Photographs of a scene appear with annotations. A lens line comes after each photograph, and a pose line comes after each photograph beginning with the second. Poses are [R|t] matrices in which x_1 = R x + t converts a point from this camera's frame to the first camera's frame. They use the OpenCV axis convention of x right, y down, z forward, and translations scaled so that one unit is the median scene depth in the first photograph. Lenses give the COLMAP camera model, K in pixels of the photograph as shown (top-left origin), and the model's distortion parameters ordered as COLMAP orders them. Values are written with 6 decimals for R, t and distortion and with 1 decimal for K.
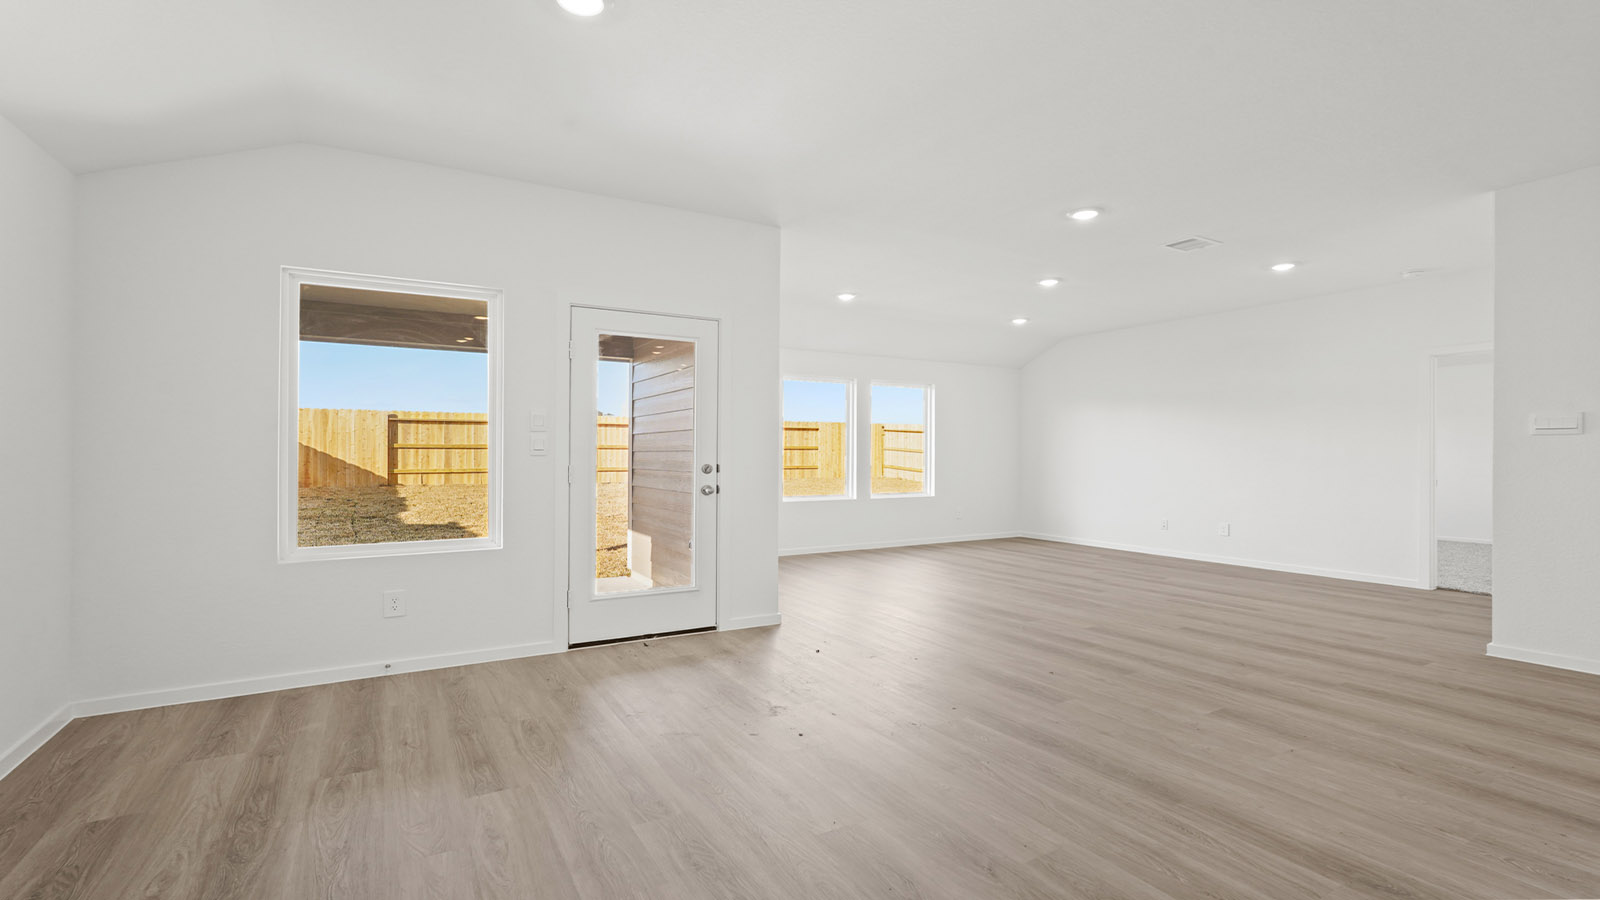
lens RADIAL K [[700.9, 0, 800.0], [0, 700.9, 450.0], [0, 0, 1]] dist [-0.007337, 0.000570]
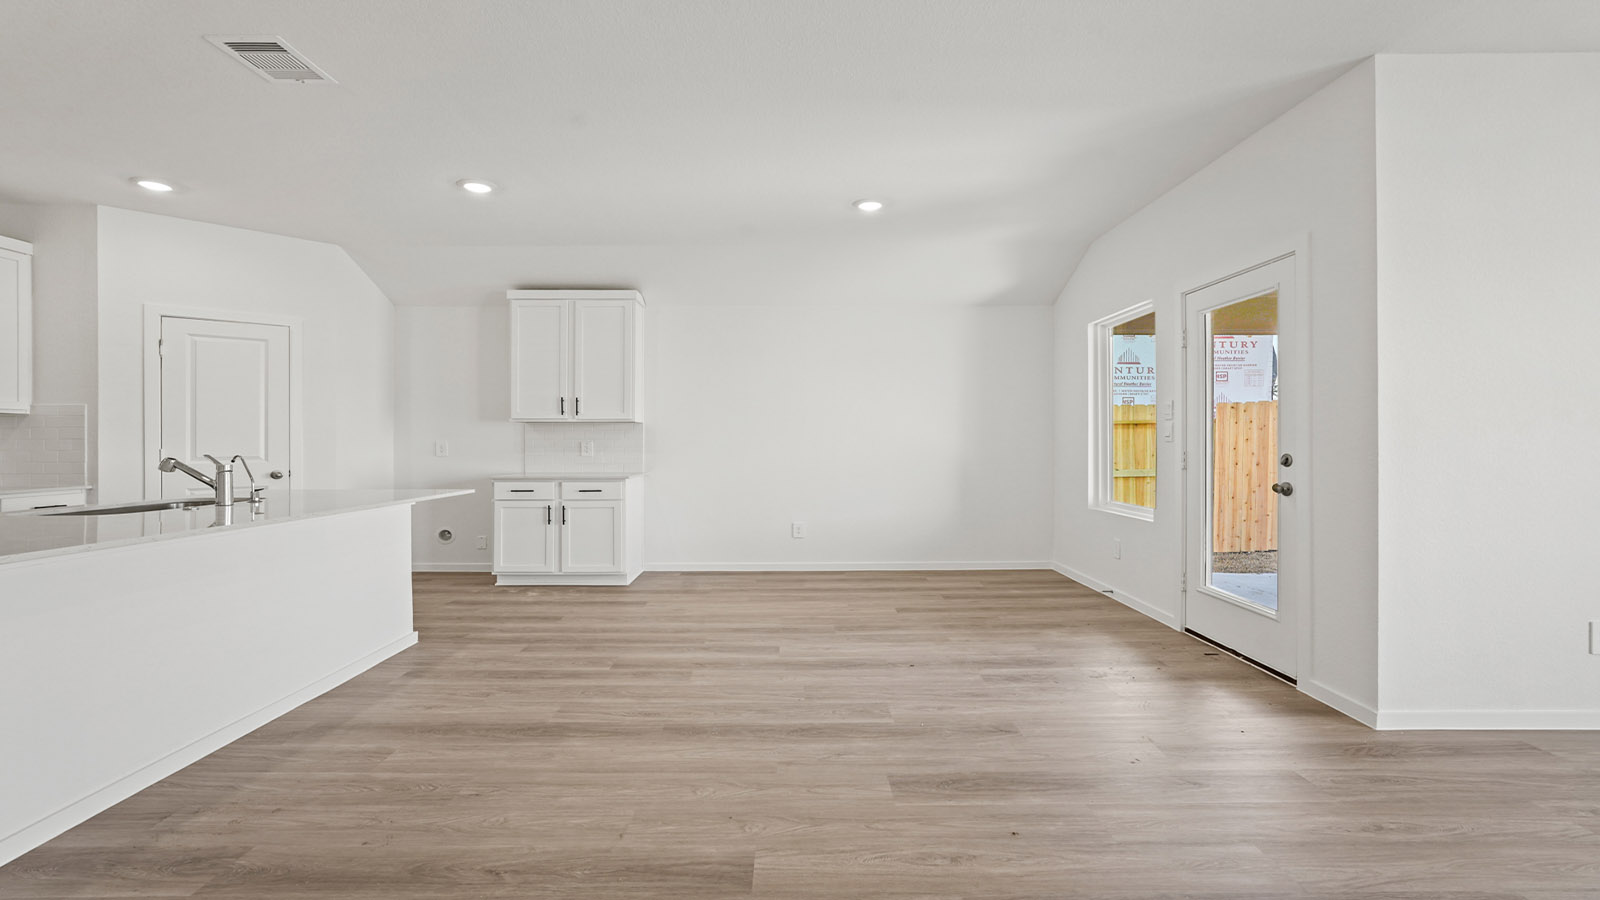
lens RADIAL K [[706.9, 0, 796.1], [0, 706.9, 438.3], [0, 0, 1]] dist [-0.022626, 0.010950]
pose [[-0.498131, -0.004039, -0.867092, 0.569863], [0.007034, 0.999937, -0.008699, 0.005872], [0.867073, -0.010432, -0.498071, 0.693949]]
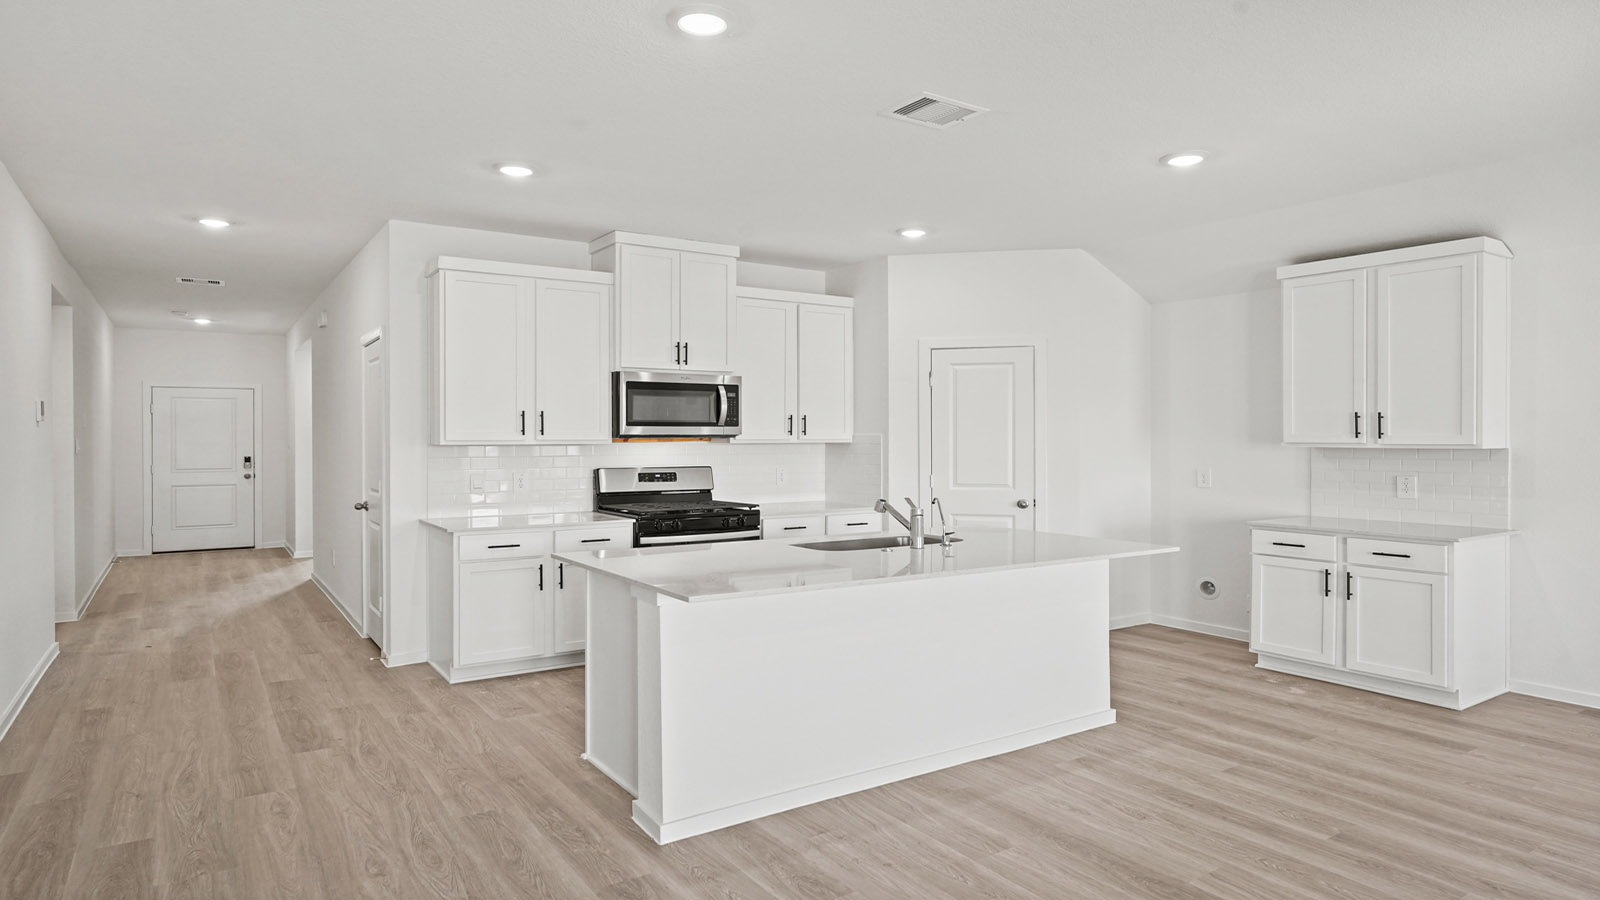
lens RADIAL K [[918.5, 0, 800.5], [0, 918.5, 438.1], [0, 0, 1]] dist [0.000492, 0.000042]
pose [[-0.998161, -0.001711, -0.060588, 0.466068], [-0.001353, 0.999981, -0.005962, -0.030809], [0.060597, -0.005869, -0.998145, 0.765554]]
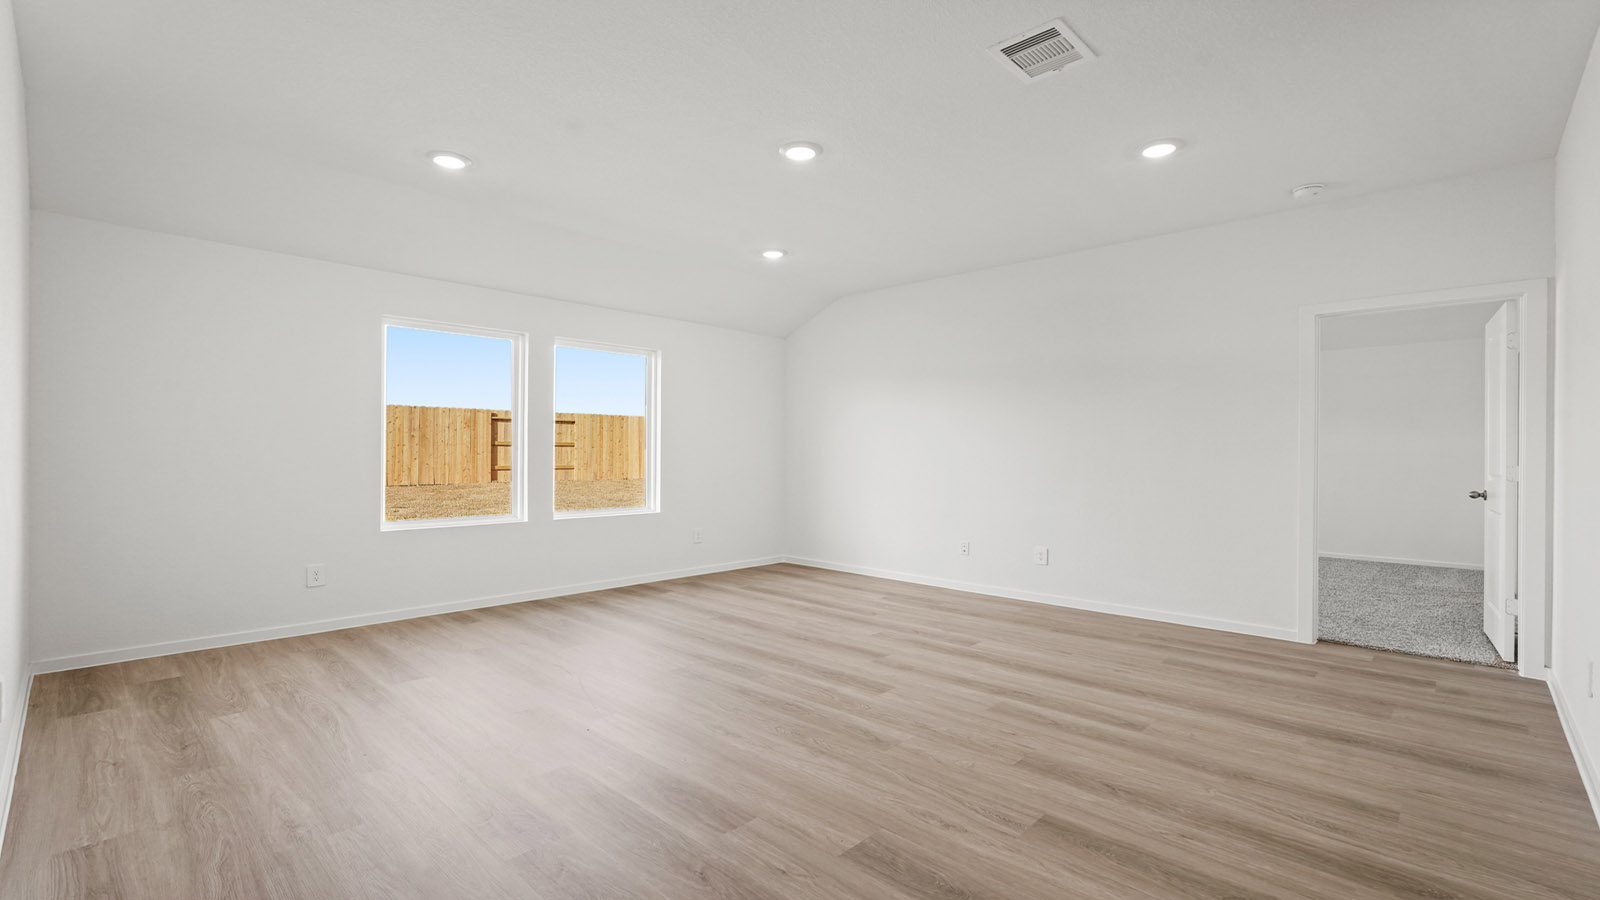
lens RADIAL K [[700.9, 0, 800.0], [0, 700.9, 450.0], [0, 0, 1]] dist [-0.007337, 0.000570]
pose [[0.959848, 0.004072, 0.280490, 0.202903], [-0.004843, 0.999986, 0.002058, 0.003691], [-0.280477, -0.003333, 0.959855, 0.466151]]
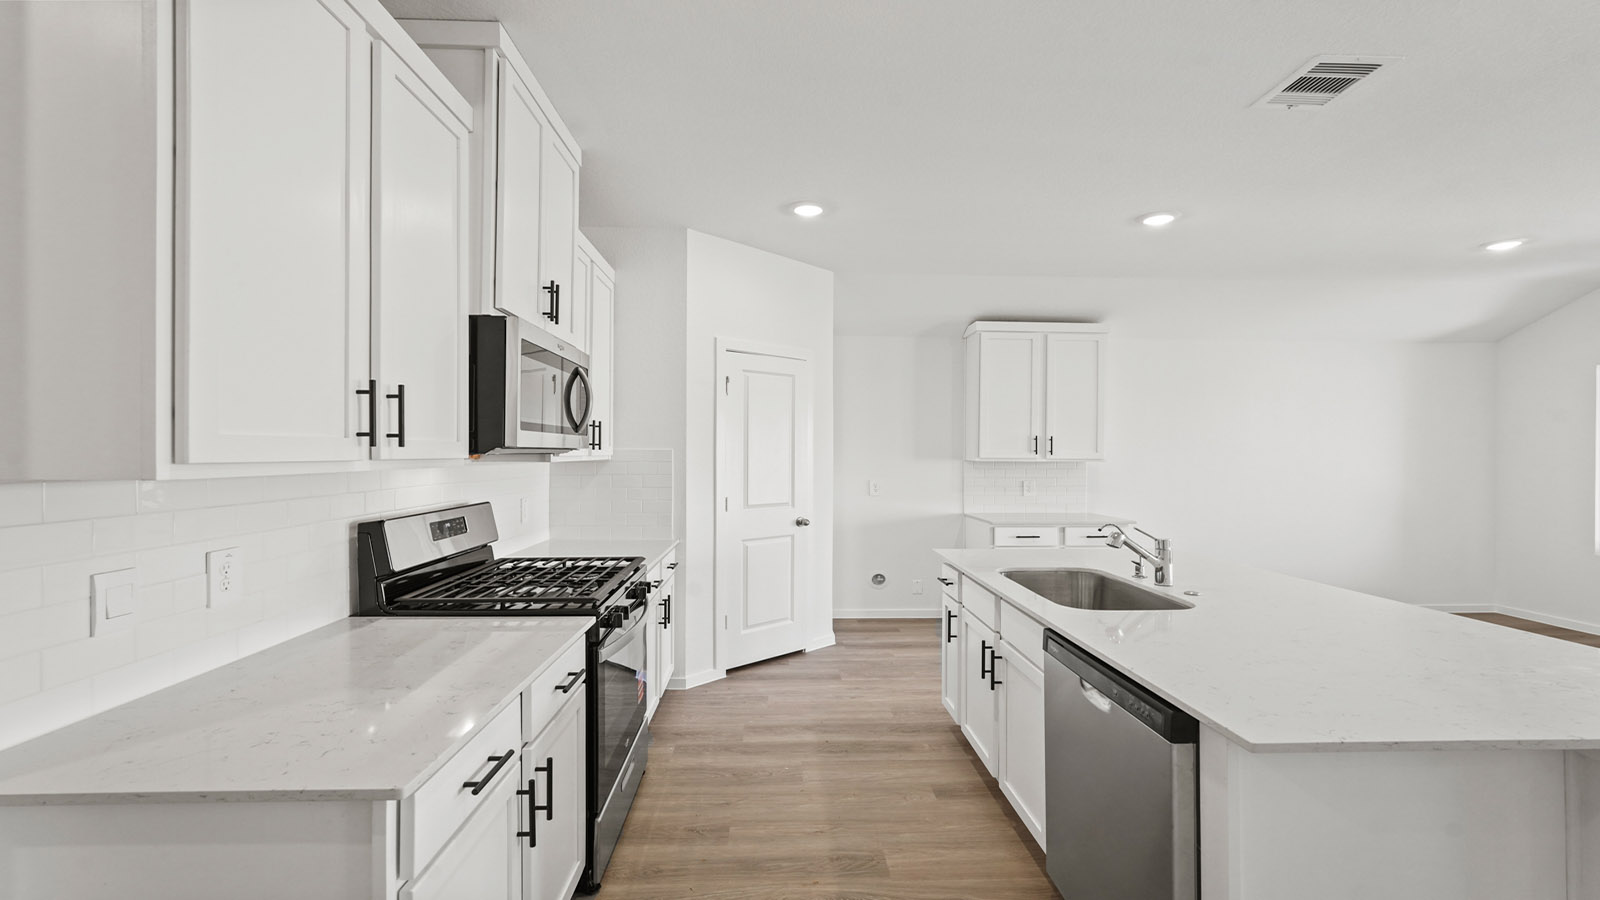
lens RADIAL K [[718.8, 0, 800.0], [0, 718.8, 450.0], [0, 0, 1]] dist [-0.002647, -0.000002]
pose [[-0.463419, -0.004607, -0.886127, 0.861142], [0.001042, 0.999983, -0.005743, -0.037720], [0.886139, -0.003585, -0.463407, 0.094446]]
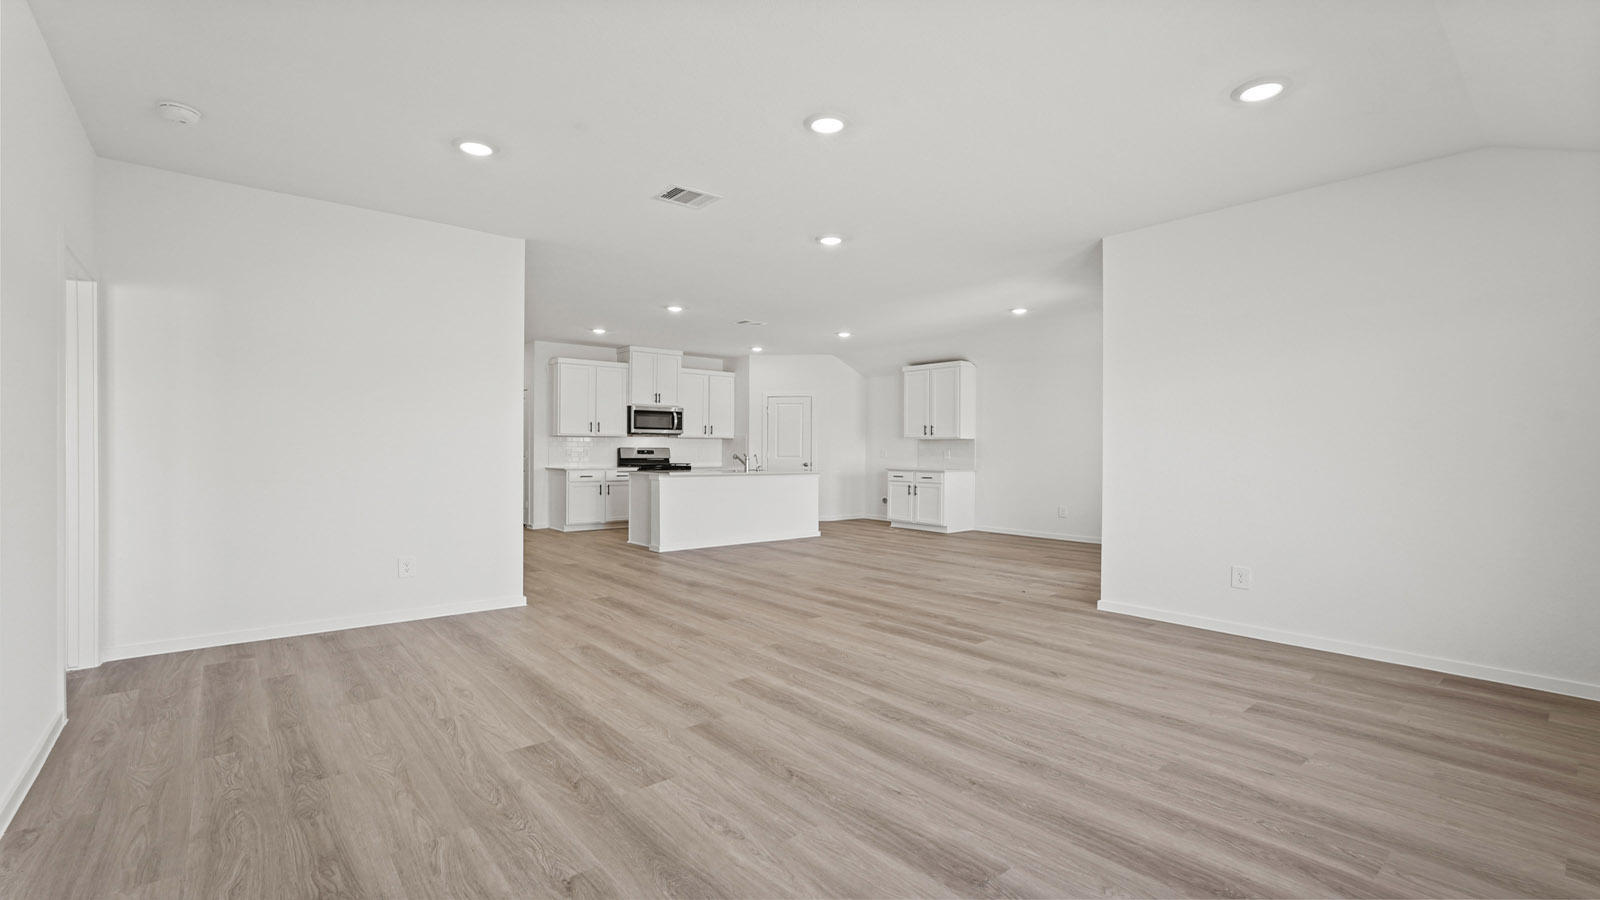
lens RADIAL K [[700.9, 0, 800.0], [0, 700.9, 450.0], [0, 0, 1]] dist [-0.007337, 0.000570]
pose [[-0.985746, -0.006501, -0.168114, 0.476501], [-0.005581, 0.999967, -0.005942, 0.010858], [0.168147, -0.004919, -0.985750, 1.563170]]
